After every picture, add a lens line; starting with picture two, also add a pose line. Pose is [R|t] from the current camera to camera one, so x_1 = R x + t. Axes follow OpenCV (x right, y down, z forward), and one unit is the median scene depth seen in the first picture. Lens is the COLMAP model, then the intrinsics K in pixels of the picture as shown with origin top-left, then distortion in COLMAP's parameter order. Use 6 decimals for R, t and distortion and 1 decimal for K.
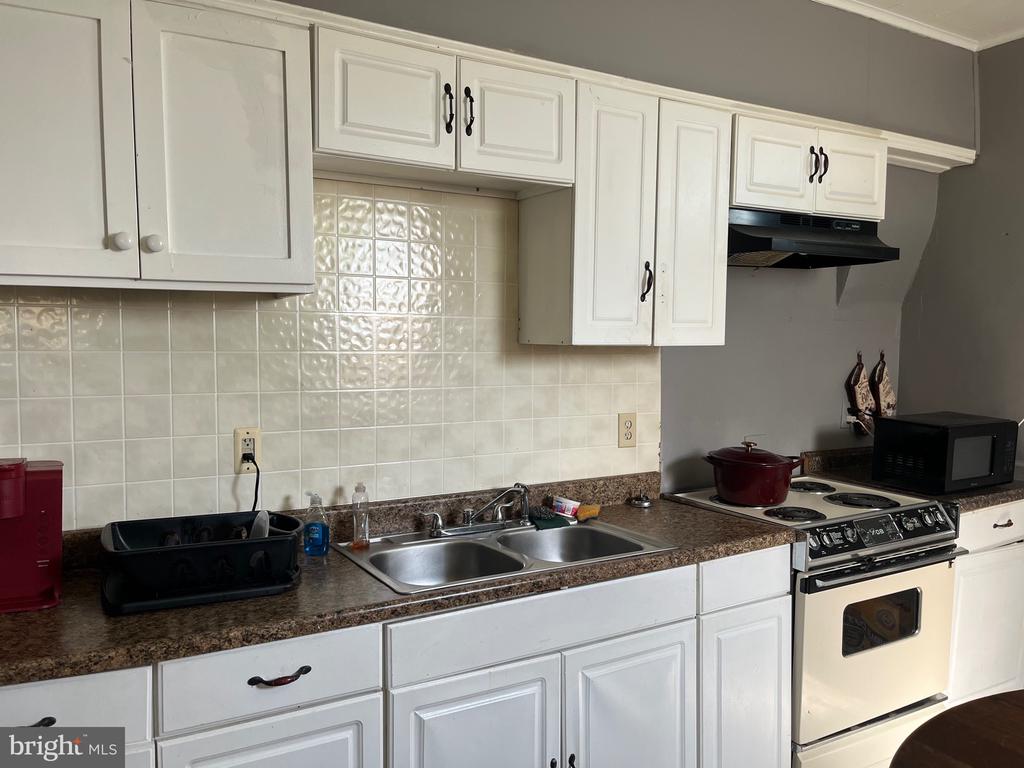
lens RADIAL K [[793.2, 0, 512.0], [0, 793.2, 384.0], [0, 0, 1]] dist [0.075526, -0.080787]
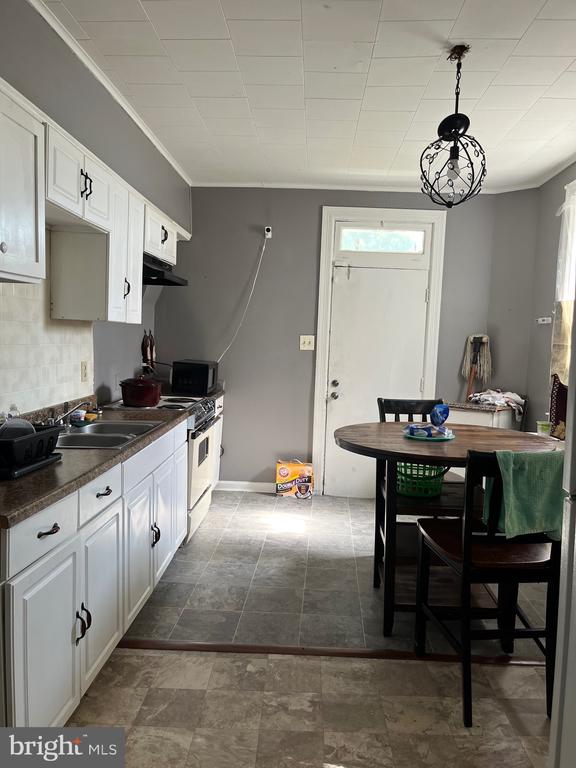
lens RADIAL K [[594.9, 0, 288.0], [0, 594.9, 384.0], [0, 0, 1]] dist [0.075526, -0.080787]
pose [[0.545254, -0.054796, 0.836478, -0.735178], [0.019146, 0.998415, 0.052924, 0.026537], [-0.838052, -0.012842, 0.545439, -0.083868]]
